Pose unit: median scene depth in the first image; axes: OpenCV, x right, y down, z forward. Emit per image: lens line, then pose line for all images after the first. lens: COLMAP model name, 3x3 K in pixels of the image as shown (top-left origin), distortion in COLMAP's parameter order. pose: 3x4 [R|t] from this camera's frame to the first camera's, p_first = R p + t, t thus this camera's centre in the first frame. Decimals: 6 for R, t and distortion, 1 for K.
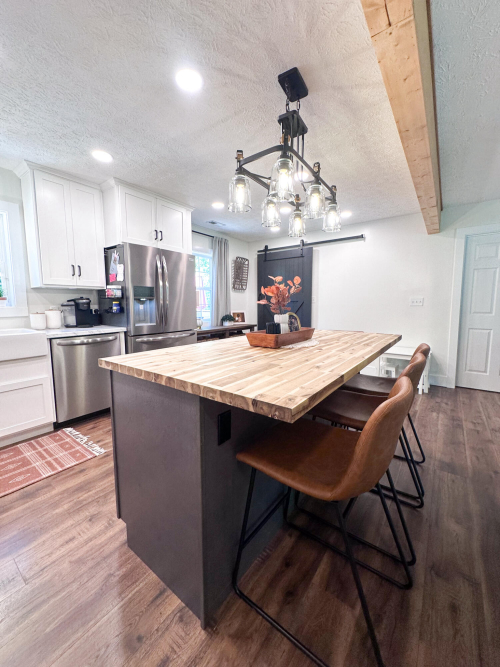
lens RADIAL K [[265.4, 0, 250.3], [0, 265.4, 332.3], [0, 0, 1]] dist [-0.005586, 0.001882]
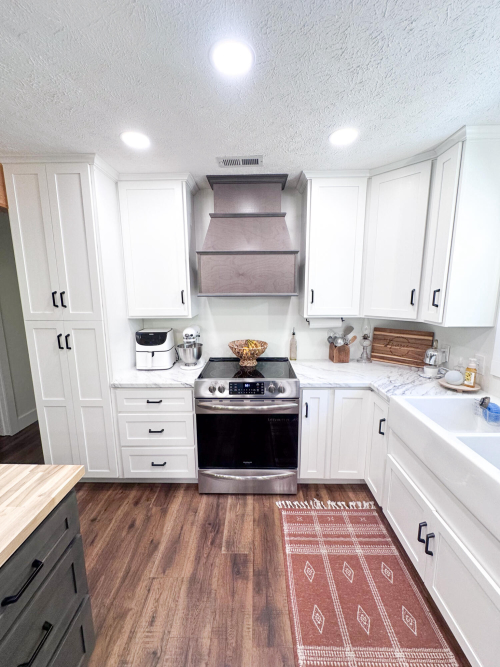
lens RADIAL K [[265.4, 0, 248.6], [0, 265.4, 334.5], [0, 0, 1]] dist [-0.005586, 0.001882]
pose [[-0.814772, 0.097760, -0.571480, -0.242461], [-0.059107, 0.966541, 0.249611, -0.224757], [0.576760, 0.237155, -0.781732, 0.797762]]
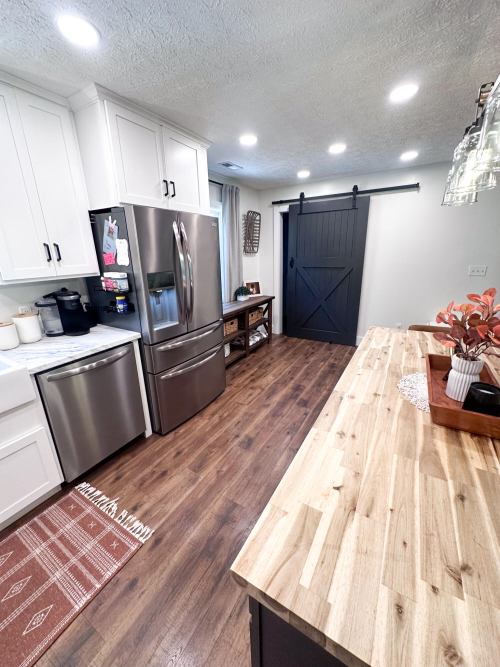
lens RADIAL K [[265.4, 0, 249.4], [0, 265.4, 331.7], [0, 0, 1]] dist [-0.005586, 0.001882]
pose [[0.994713, -0.048953, 0.090277, -0.245063], [0.030969, 0.981141, 0.190797, -0.147283], [-0.097914, -0.186993, 0.977469, 0.287895]]
